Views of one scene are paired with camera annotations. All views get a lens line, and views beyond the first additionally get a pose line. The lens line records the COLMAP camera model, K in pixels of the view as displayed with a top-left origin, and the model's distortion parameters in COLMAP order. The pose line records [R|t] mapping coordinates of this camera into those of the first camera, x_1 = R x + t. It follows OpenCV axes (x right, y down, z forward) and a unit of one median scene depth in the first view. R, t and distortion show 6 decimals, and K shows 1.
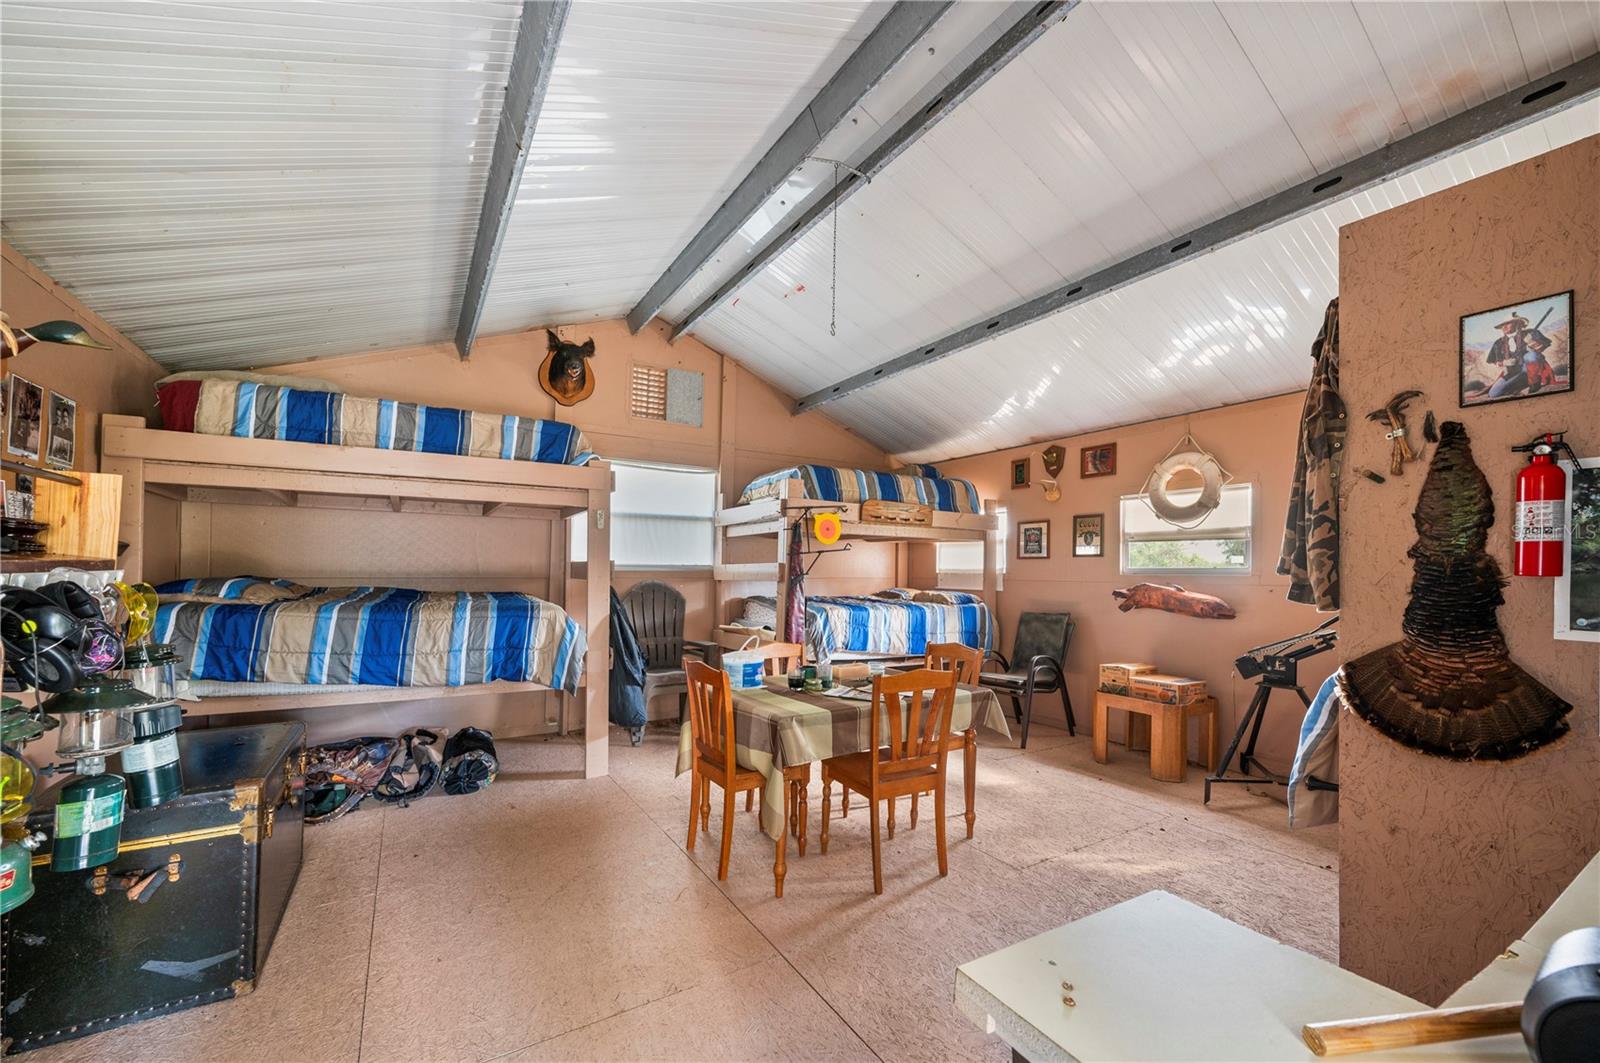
lens RADIAL K [[630.7, 0, 800.0], [0, 630.7, 531.5], [0, 0, 1]] dist [-0.000290, -0.000055]
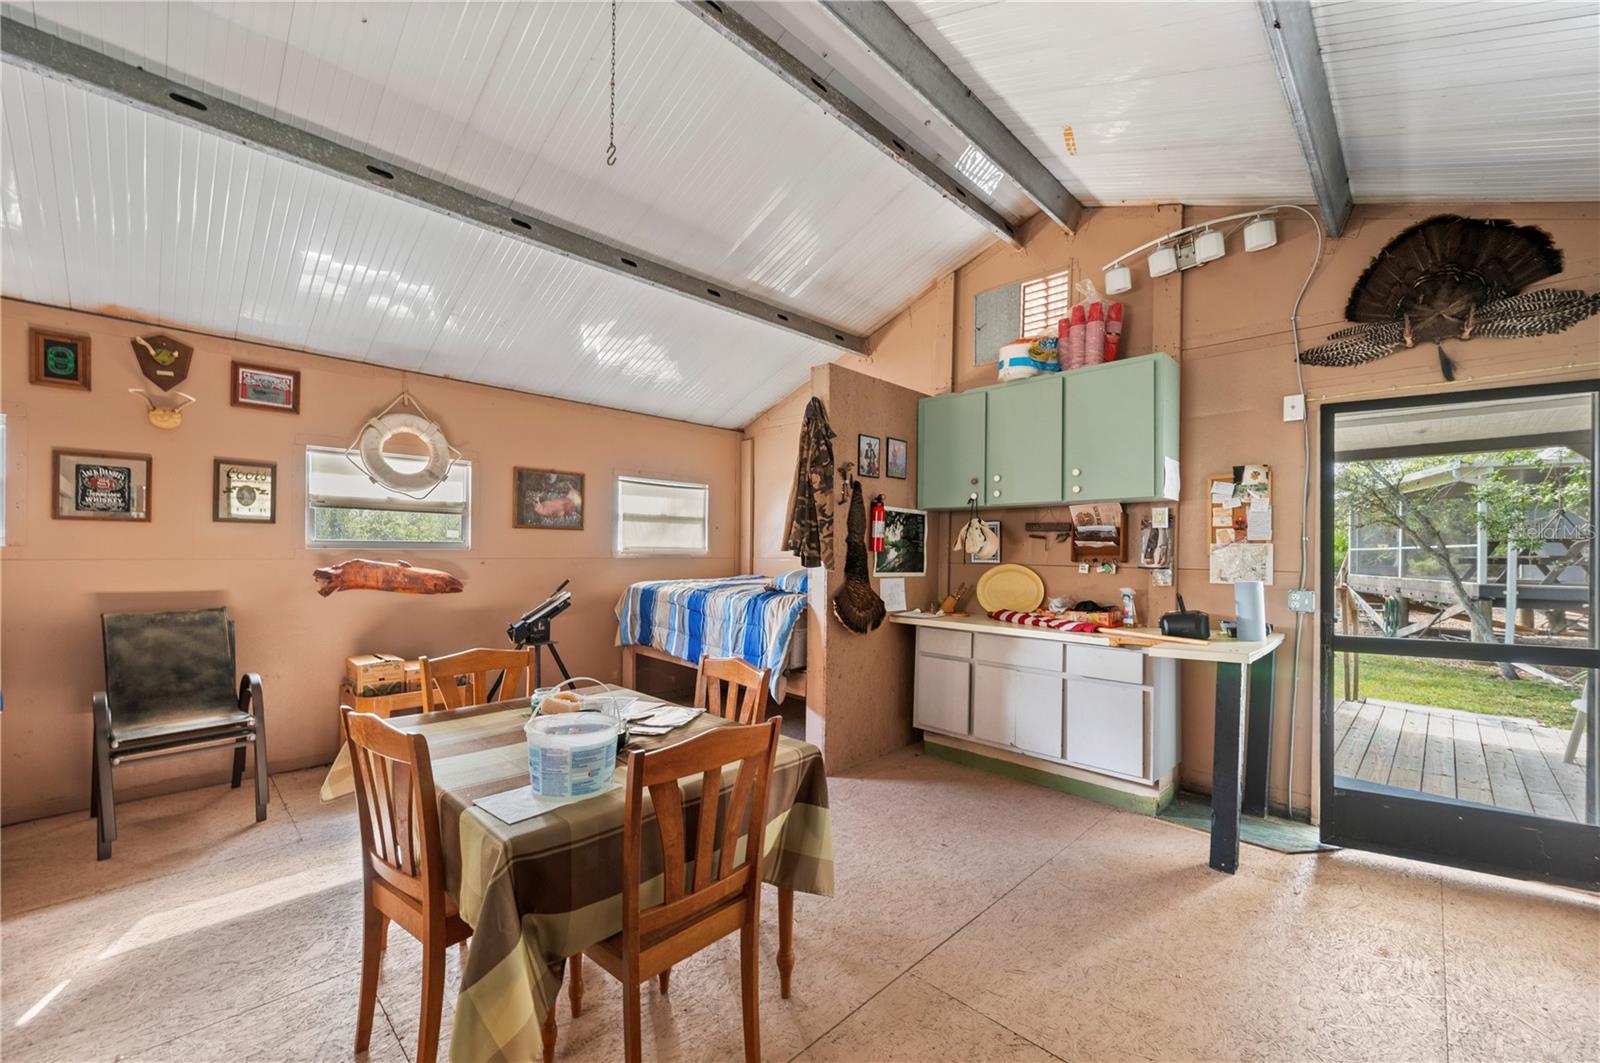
lens RADIAL K [[630.7, 0, 800.0], [0, 630.7, 531.5], [0, 0, 1]] dist [-0.000290, -0.000055]
pose [[-0.234459, 0.022936, 0.971855, -0.409098], [-0.070493, 0.996689, -0.040529, 0.040729], [-0.969567, -0.078011, -0.232066, 0.669018]]
